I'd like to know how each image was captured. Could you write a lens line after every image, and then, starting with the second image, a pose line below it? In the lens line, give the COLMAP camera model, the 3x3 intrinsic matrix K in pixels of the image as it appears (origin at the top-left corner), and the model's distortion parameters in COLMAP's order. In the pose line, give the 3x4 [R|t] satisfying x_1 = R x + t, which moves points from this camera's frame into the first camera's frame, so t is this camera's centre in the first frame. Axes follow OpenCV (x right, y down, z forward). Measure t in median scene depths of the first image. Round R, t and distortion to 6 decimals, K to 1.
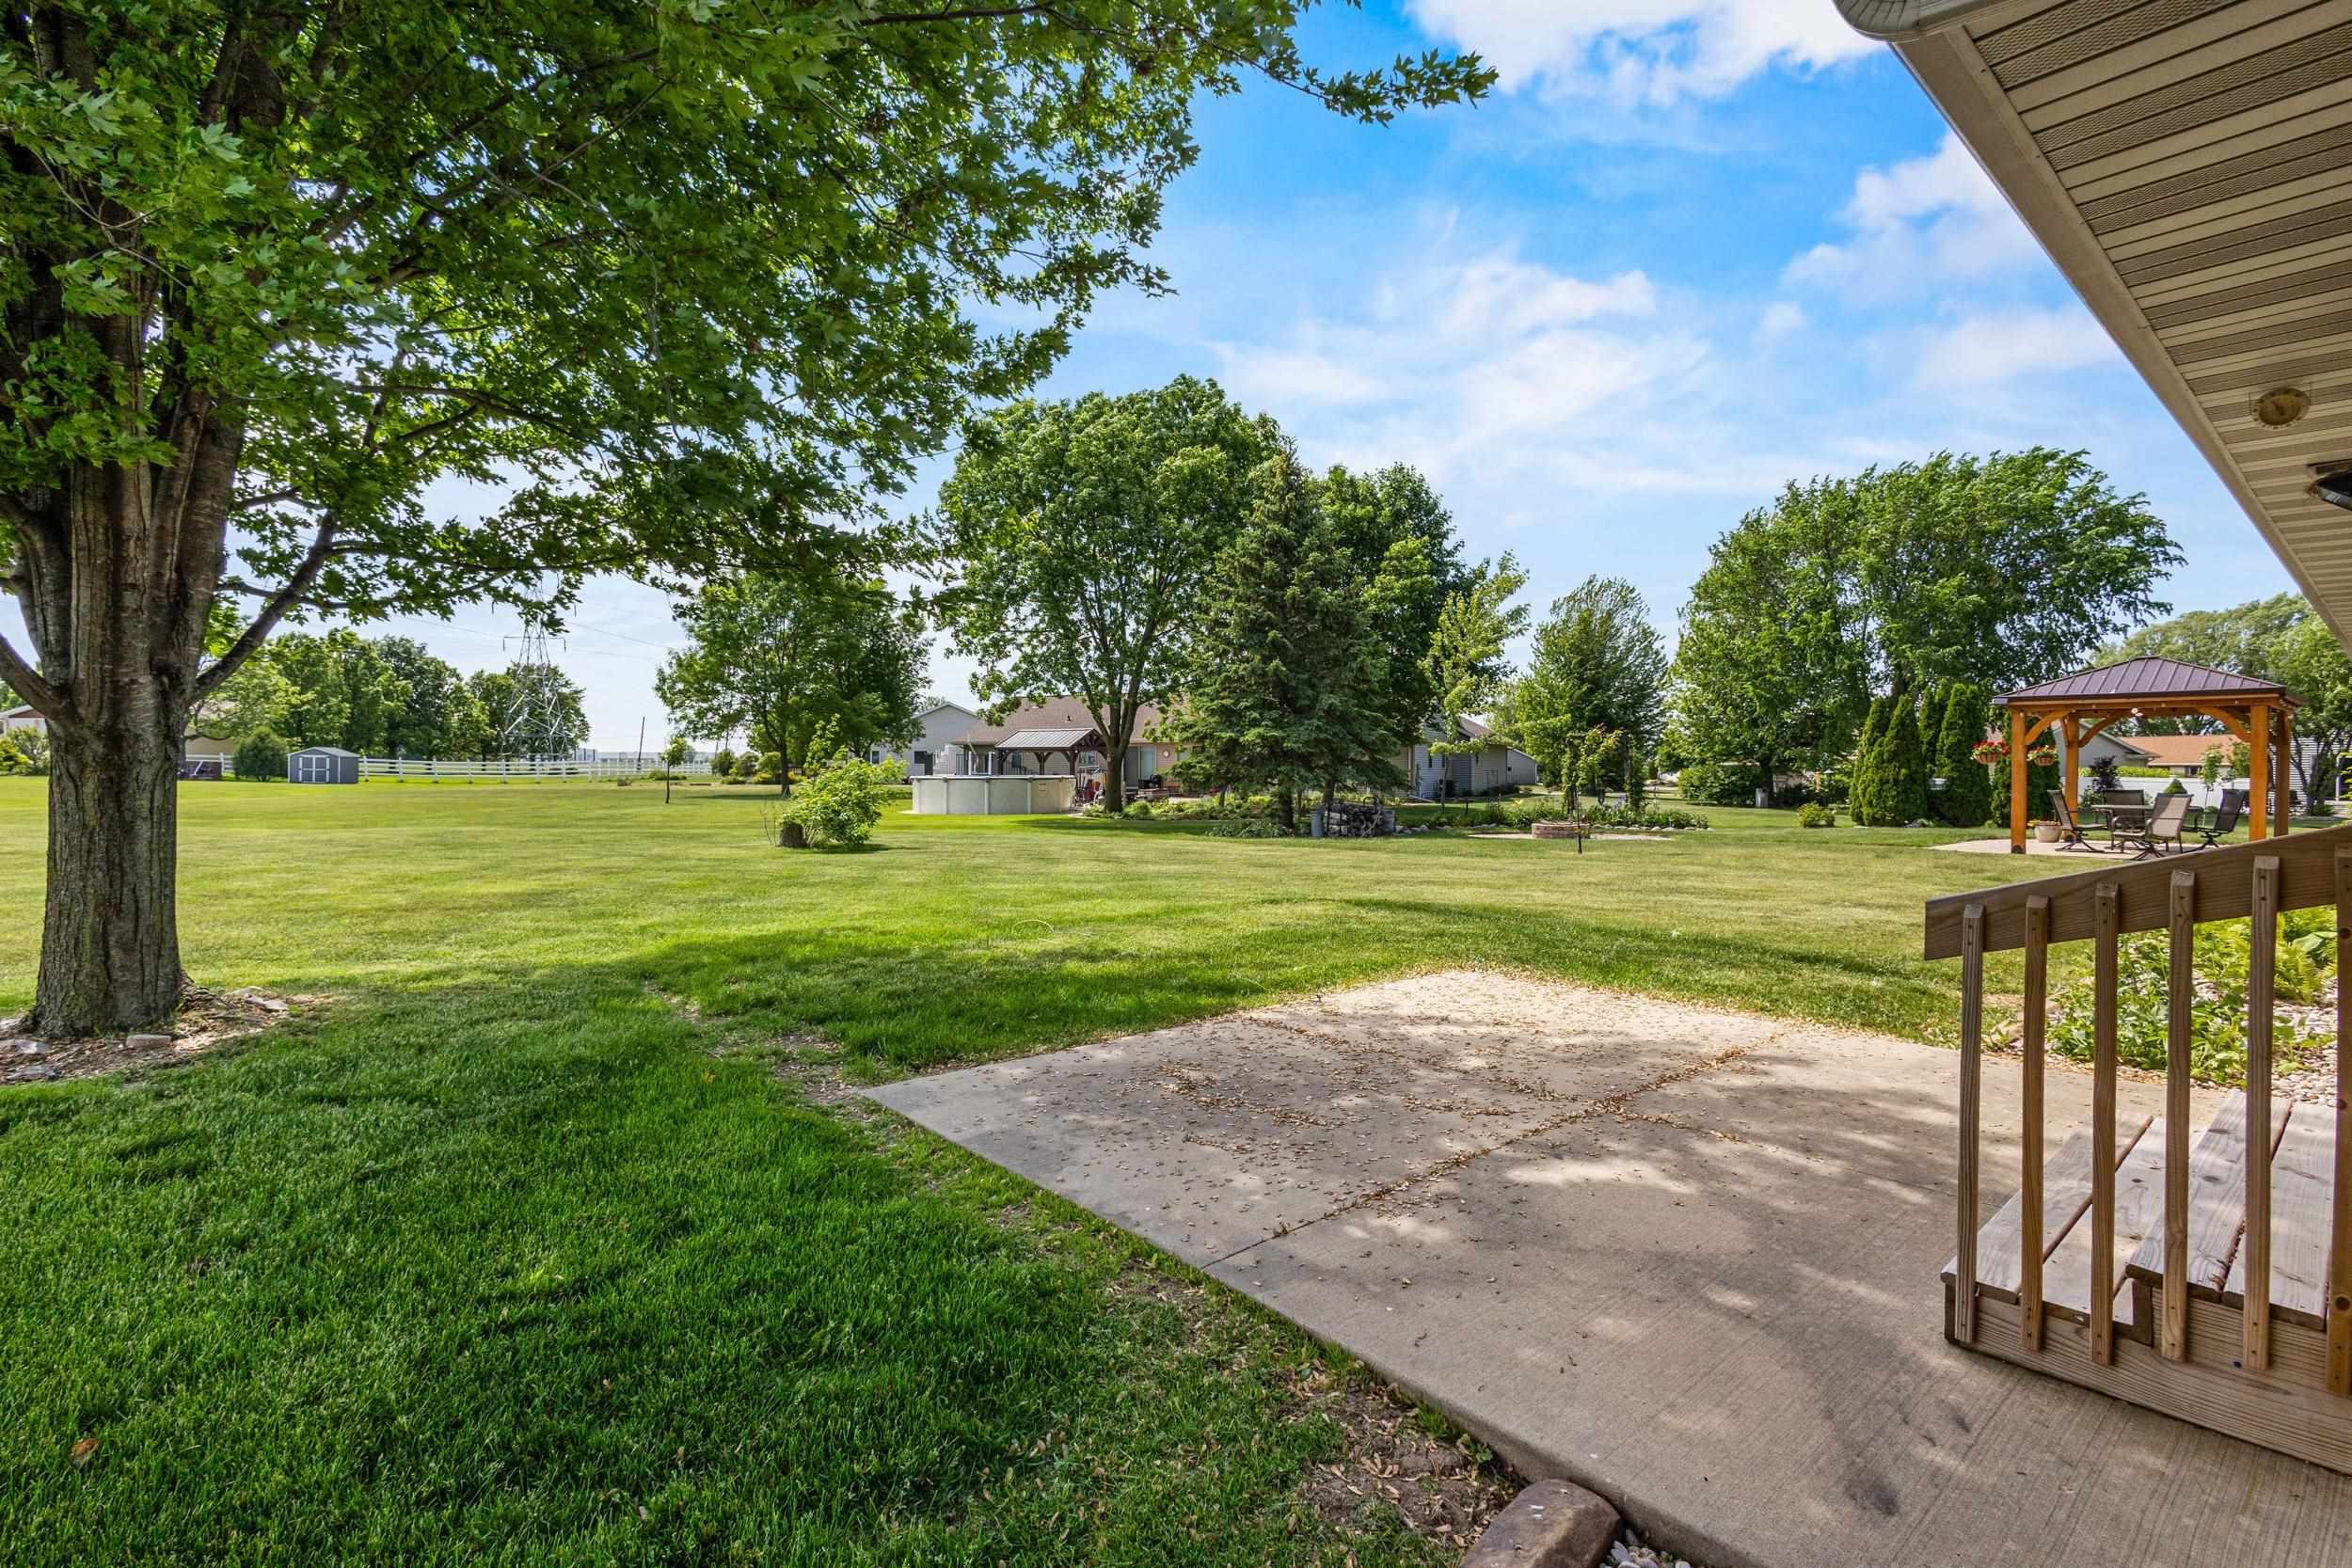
lens RADIAL K [[1086.0, 0, 1167.0], [0, 1086.0, 782.7], [0, 0, 1]] dist [0.006870, -0.000400]
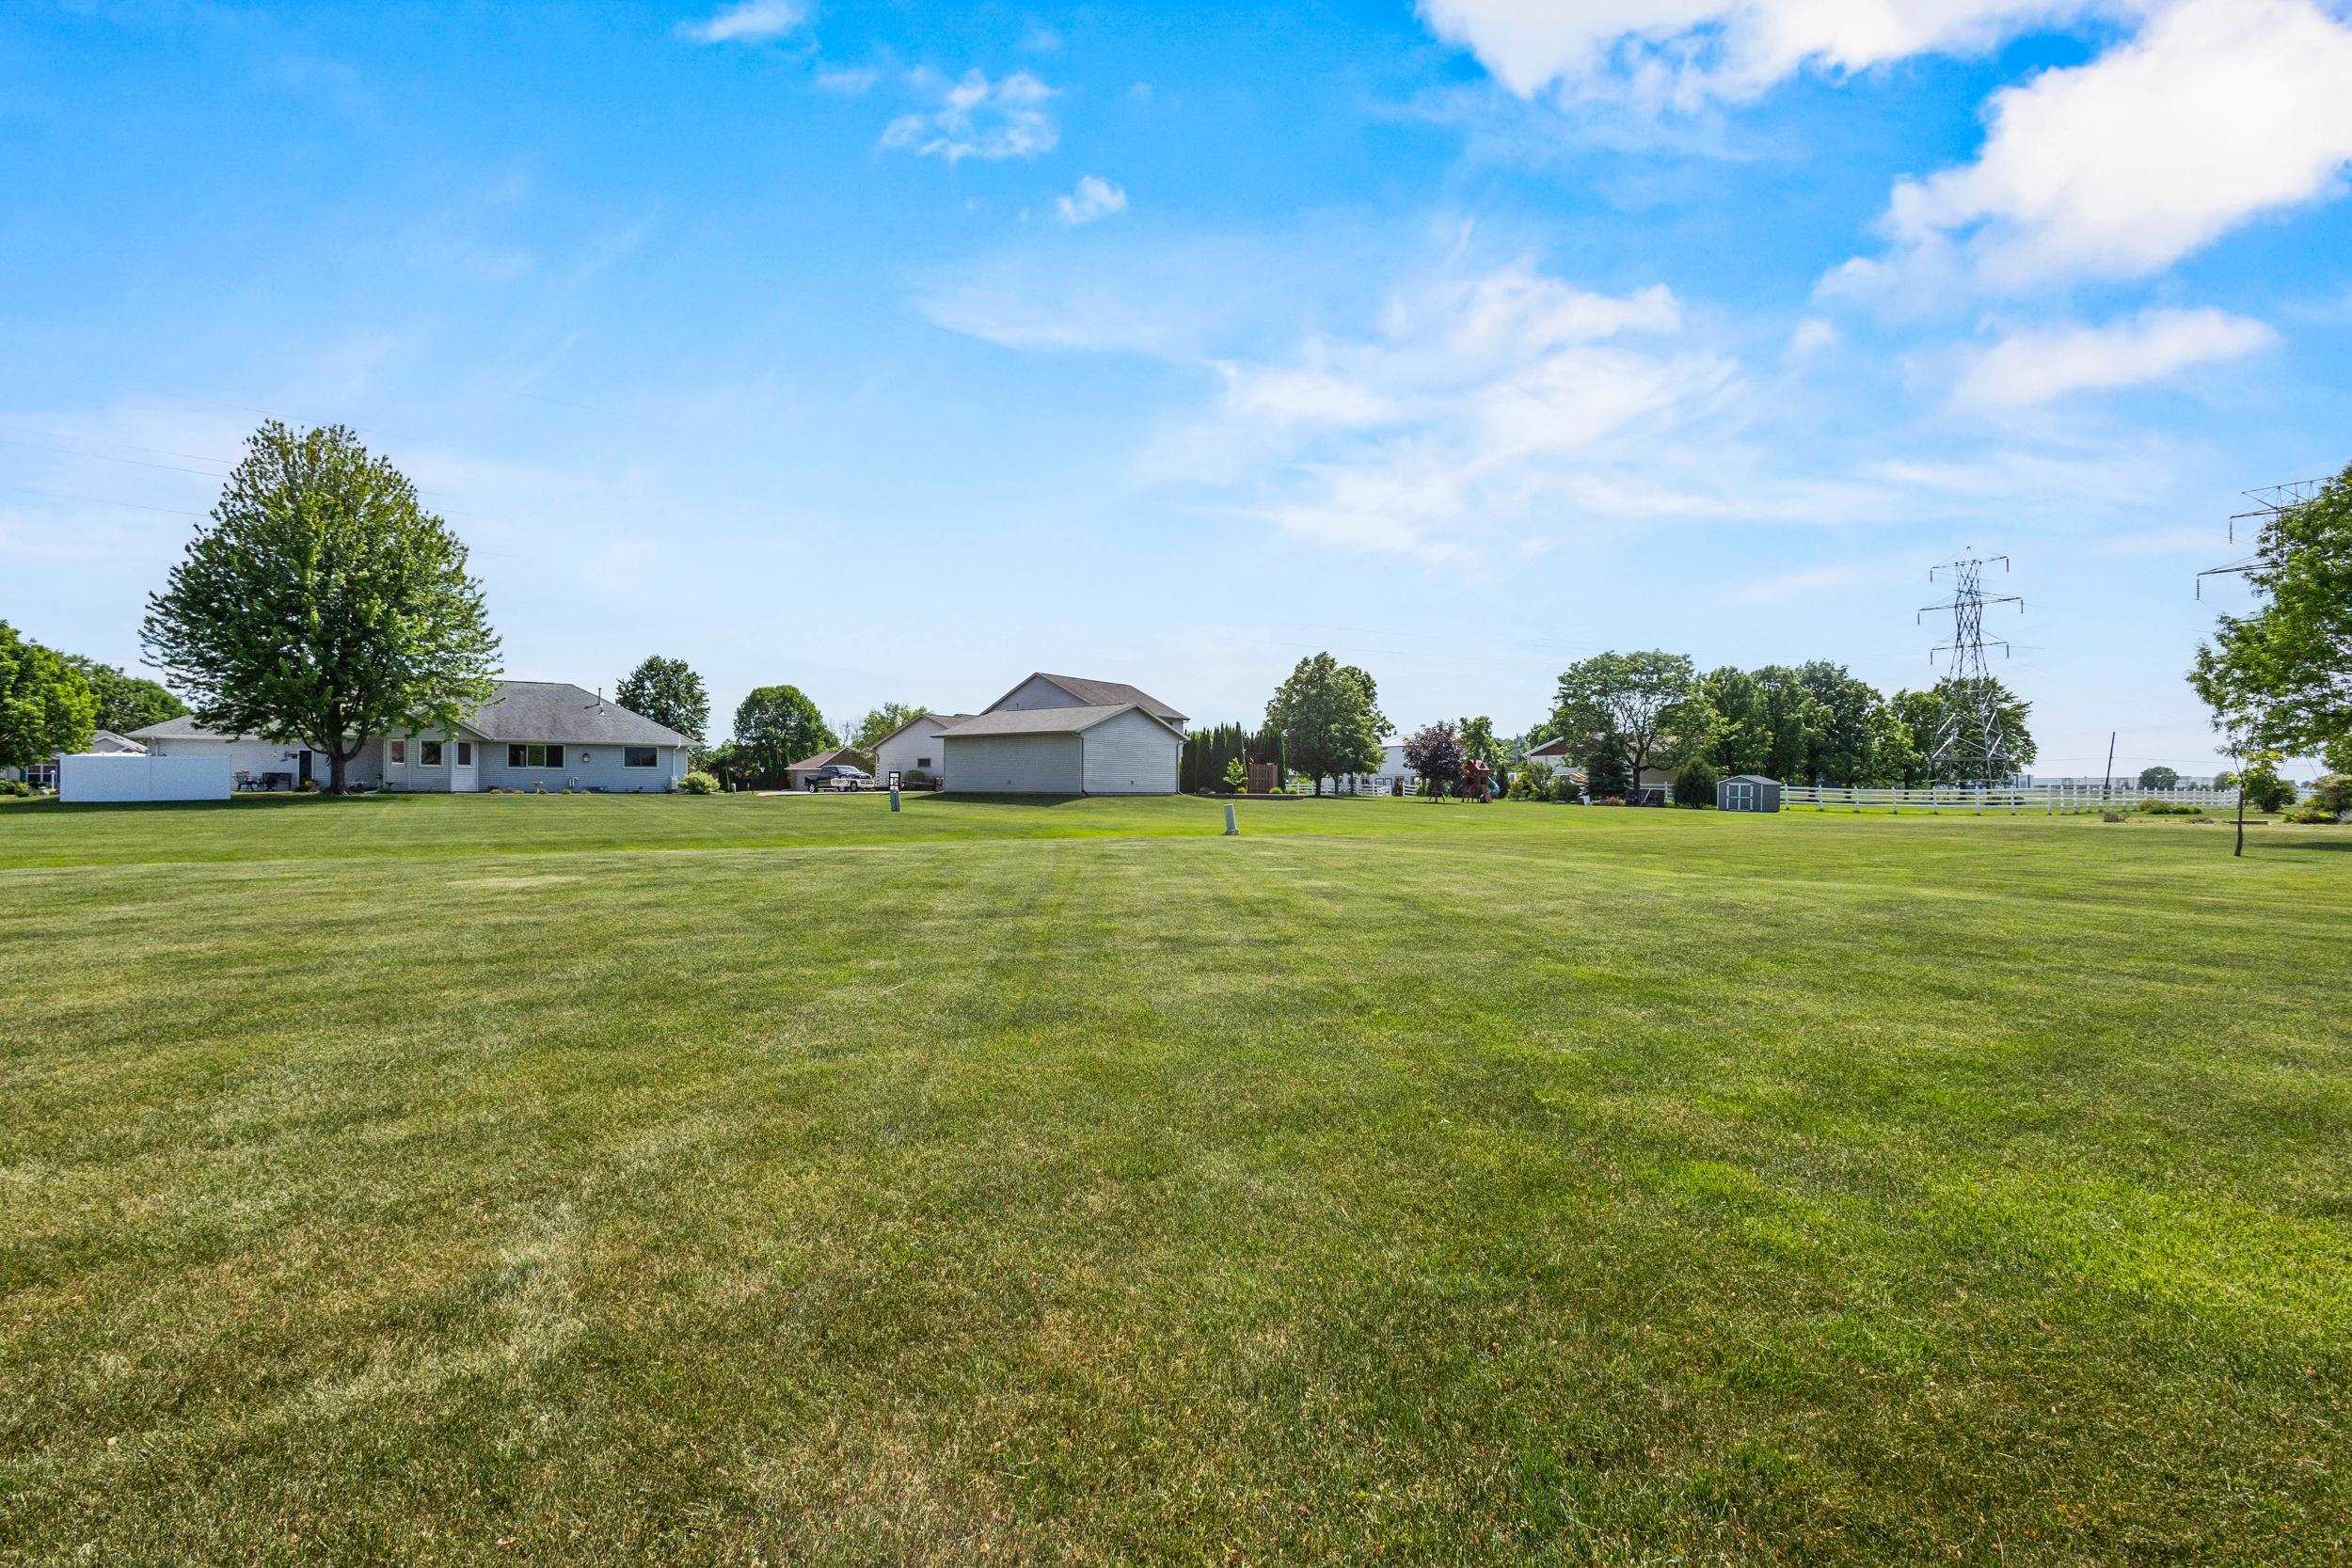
lens RADIAL K [[1091.7, 0, 1176.0], [0, 1091.7, 784.0], [0, 0, 1]] dist [0.015229, 0.000028]
pose [[0.415584, -0.005433, -0.909539, -0.085724], [-0.016654, 0.999769, -0.013582, -0.002113], [0.909403, 0.020792, 0.415397, 0.117533]]
